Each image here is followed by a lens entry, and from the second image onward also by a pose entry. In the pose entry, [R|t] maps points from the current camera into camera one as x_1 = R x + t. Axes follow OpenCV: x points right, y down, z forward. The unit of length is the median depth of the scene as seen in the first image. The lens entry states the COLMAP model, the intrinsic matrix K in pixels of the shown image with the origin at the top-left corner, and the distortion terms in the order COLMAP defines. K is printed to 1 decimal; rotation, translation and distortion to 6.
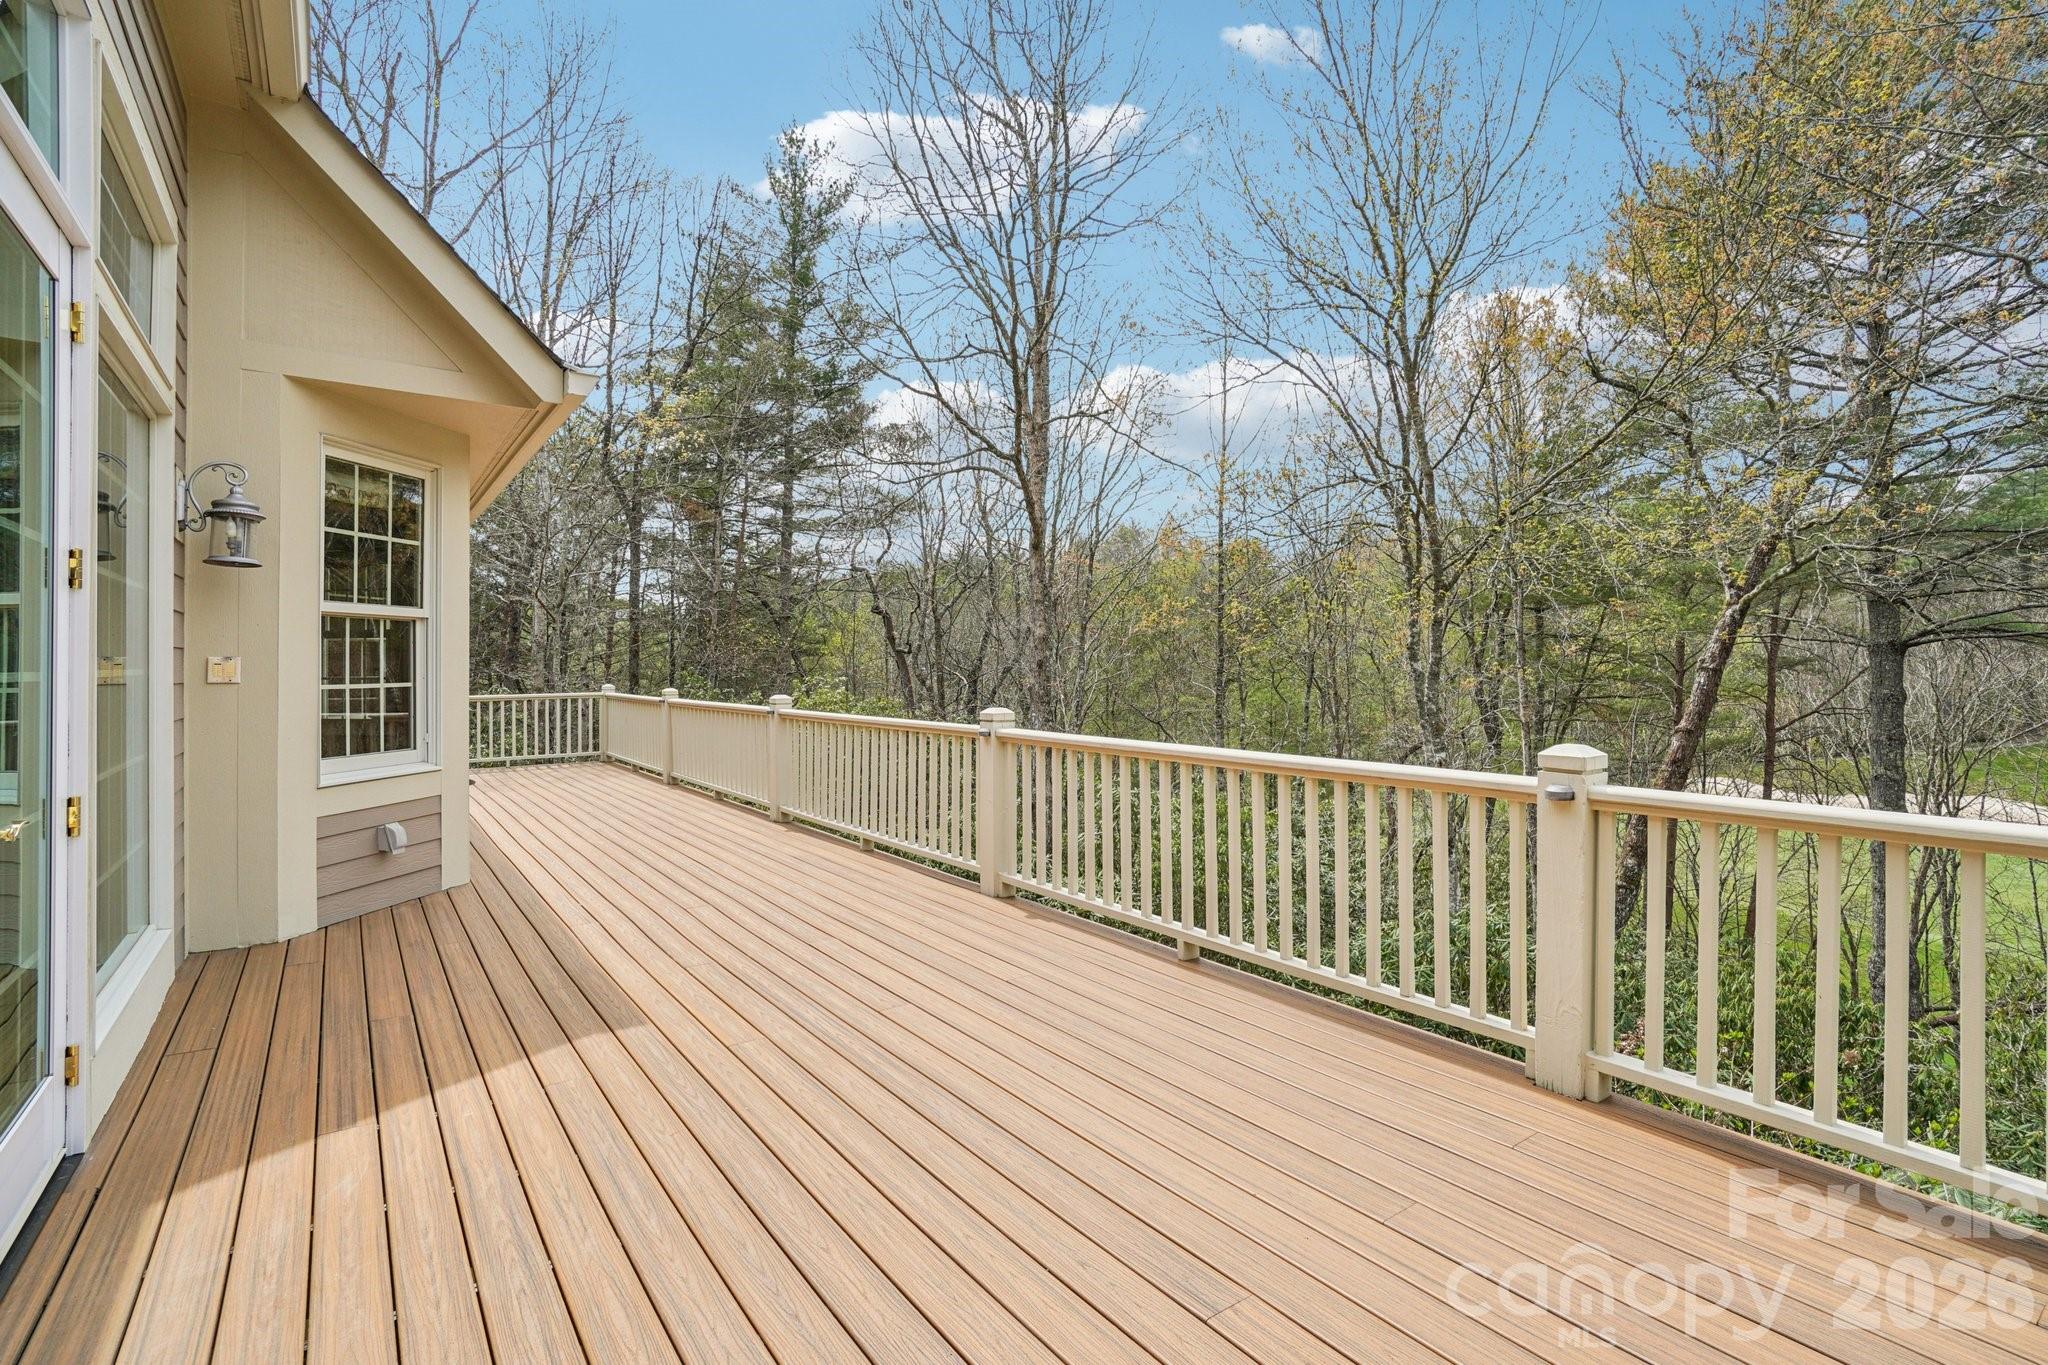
lens RADIAL K [[972.2, 0, 1021.0], [0, 972.2, 667.8], [0, 0, 1]] dist [-0.048809, 0.023614]
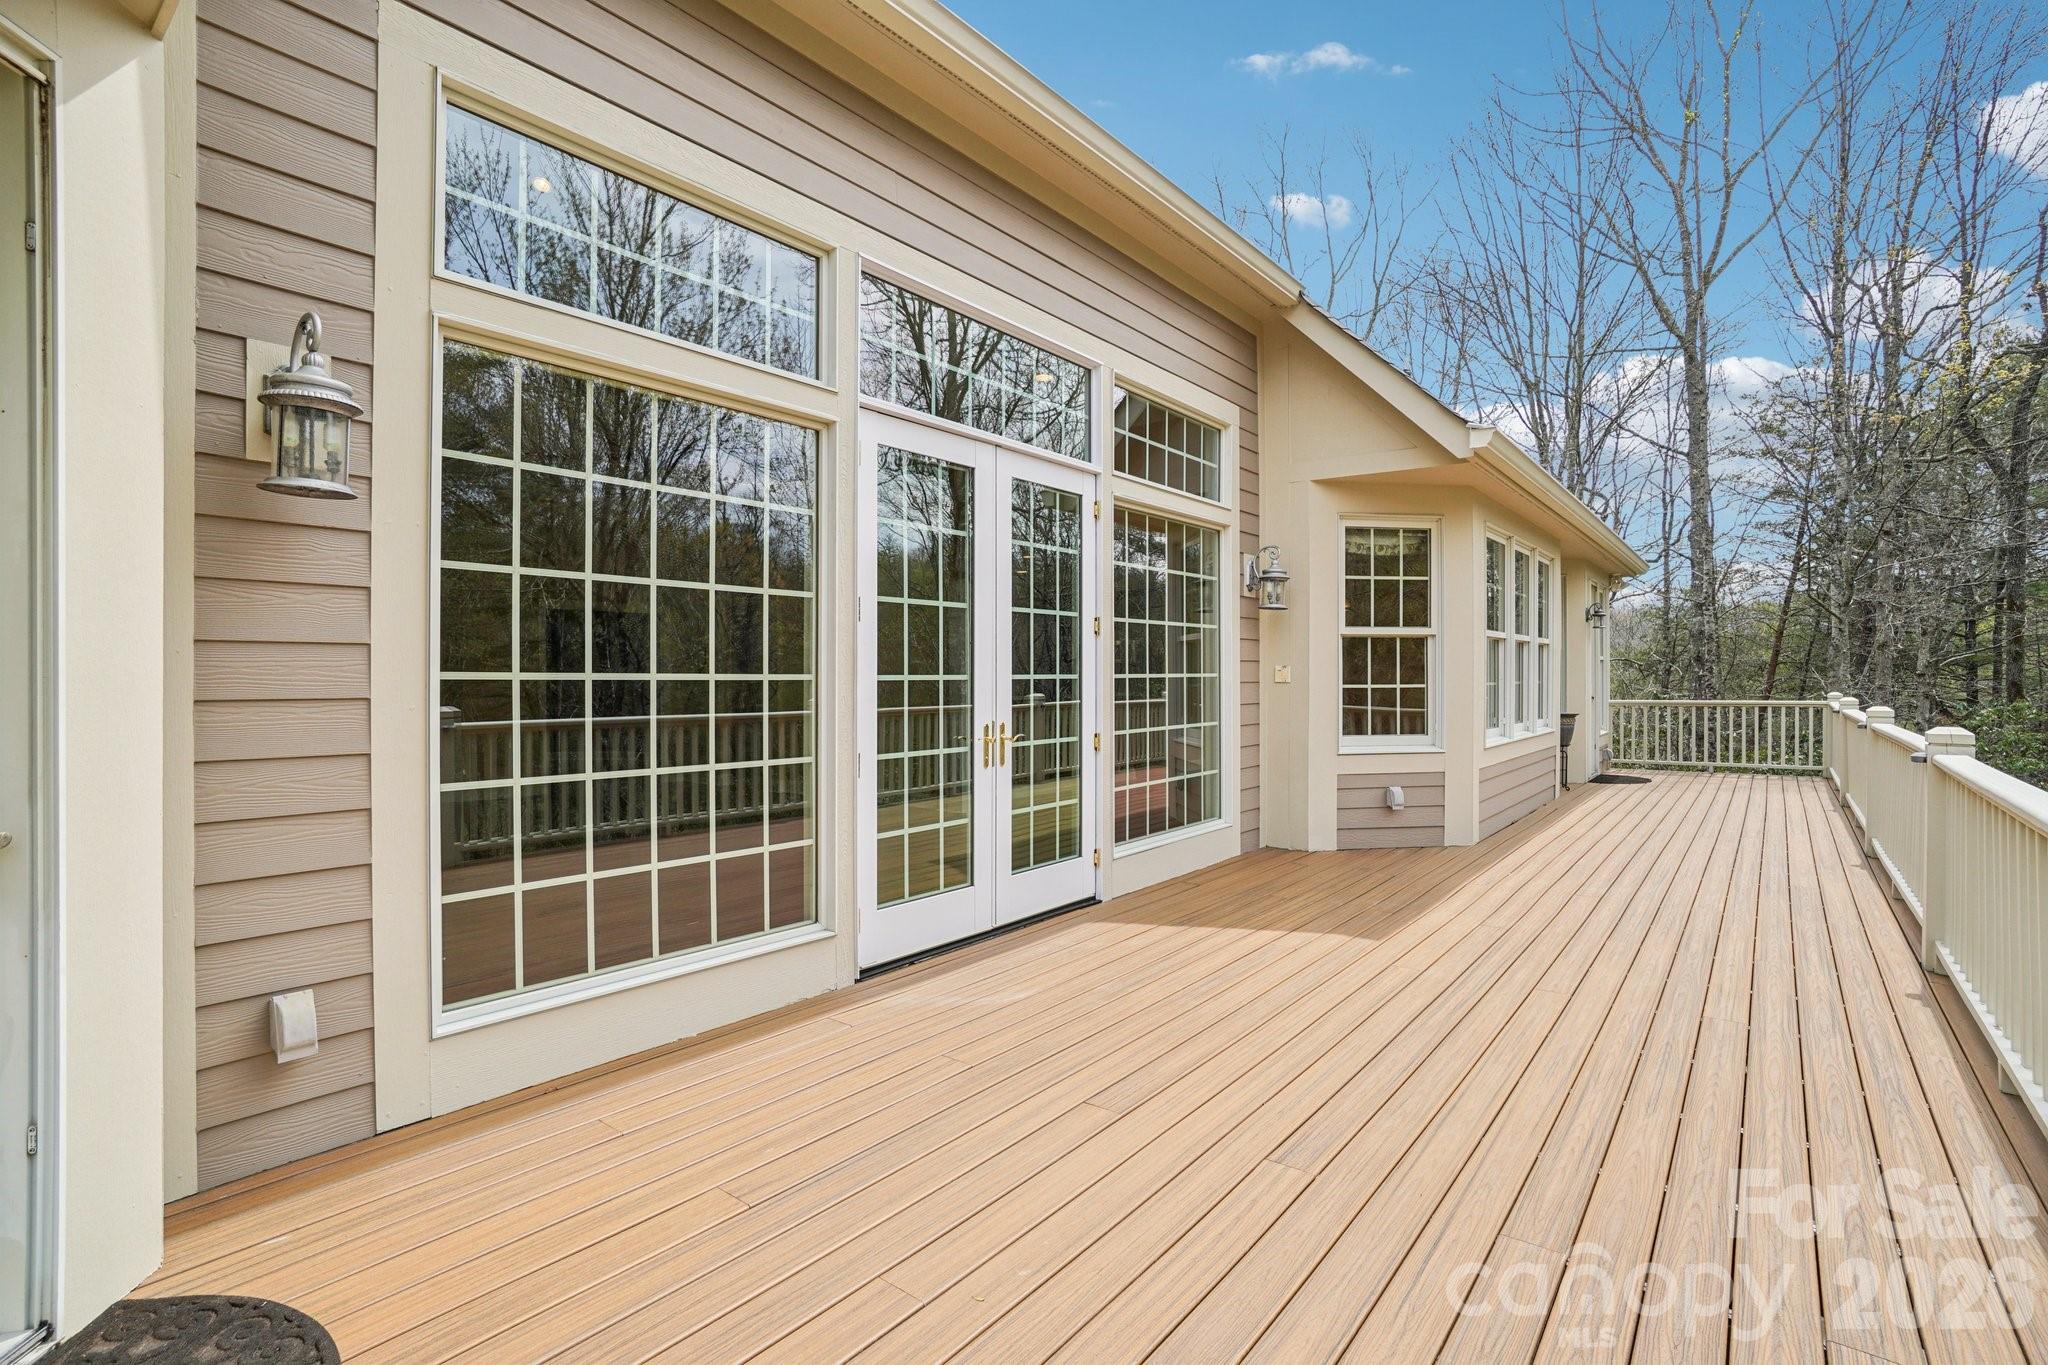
lens RADIAL K [[972.2, 0, 1021.0], [0, 972.2, 667.8], [0, 0, 1]] dist [-0.048809, 0.023614]
pose [[0.284123, -0.002906, -0.958783, 0.538077], [-0.001430, 0.999993, -0.003455, -0.001585], [0.958787, 0.002353, 0.284117, 0.102297]]
